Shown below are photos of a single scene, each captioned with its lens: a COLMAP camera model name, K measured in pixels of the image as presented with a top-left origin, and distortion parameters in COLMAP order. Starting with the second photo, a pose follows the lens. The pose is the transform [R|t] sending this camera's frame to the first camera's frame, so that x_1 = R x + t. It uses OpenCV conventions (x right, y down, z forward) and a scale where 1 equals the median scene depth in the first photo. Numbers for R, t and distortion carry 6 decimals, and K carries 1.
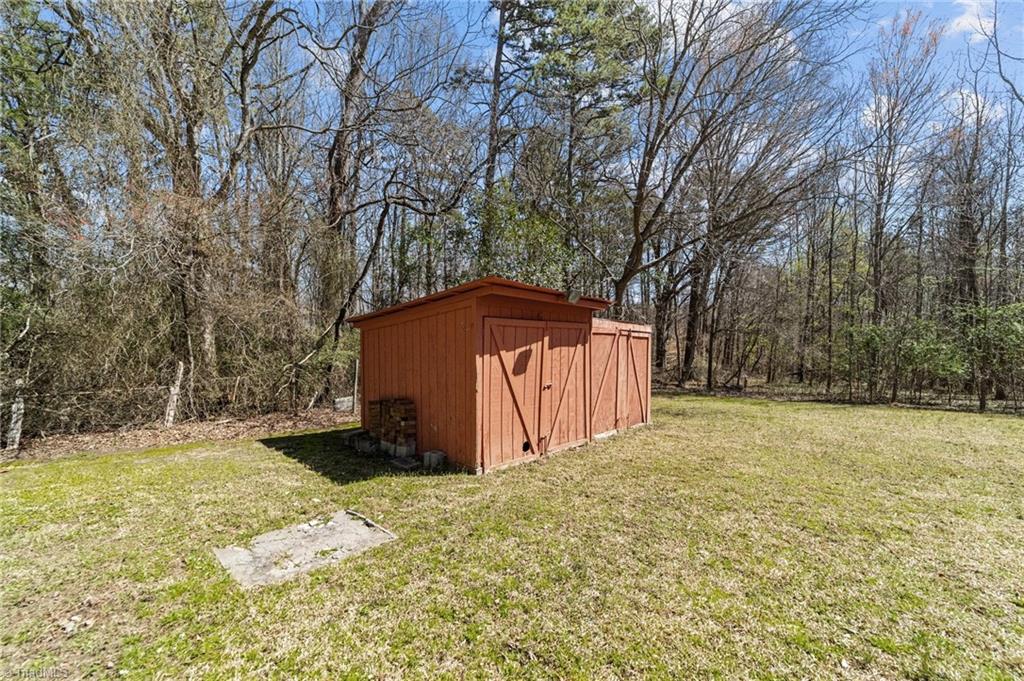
lens RADIAL K [[393.6, 0, 505.8], [0, 393.6, 350.9], [0, 0, 1]] dist [0.000497, 0.000824]
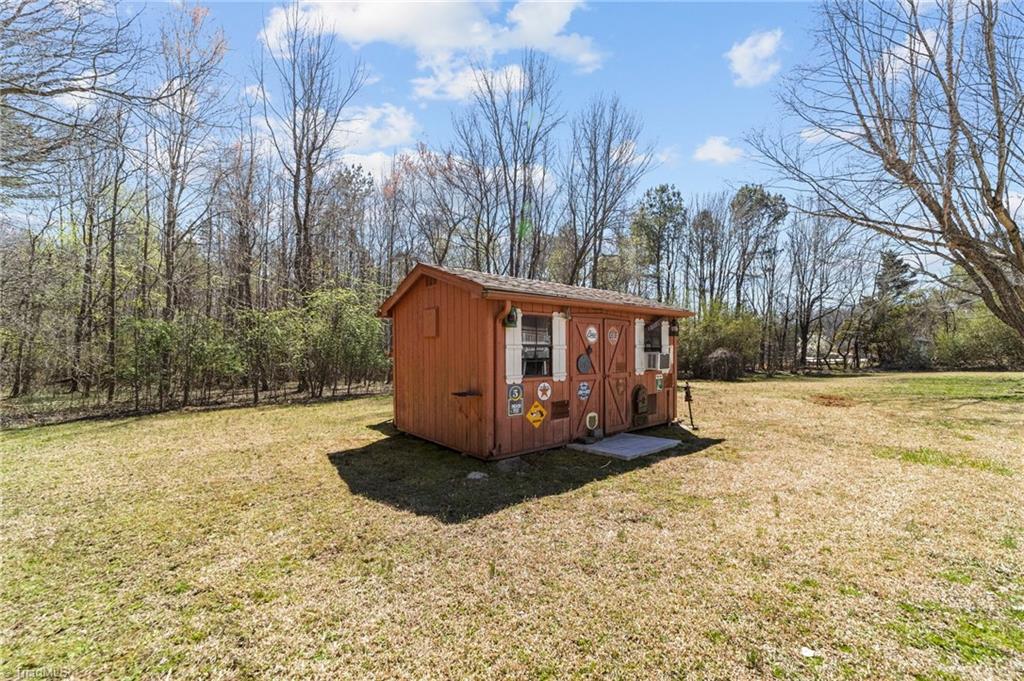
lens RADIAL K [[393.6, 0, 506.4], [0, 393.6, 350.0], [0, 0, 1]] dist [0.000497, 0.000824]
pose [[0.113333, 0.002845, 0.993553, 0.136961], [-0.003521, 0.999991, -0.002462, -0.002618], [-0.993551, -0.003220, 0.113342, 0.131917]]
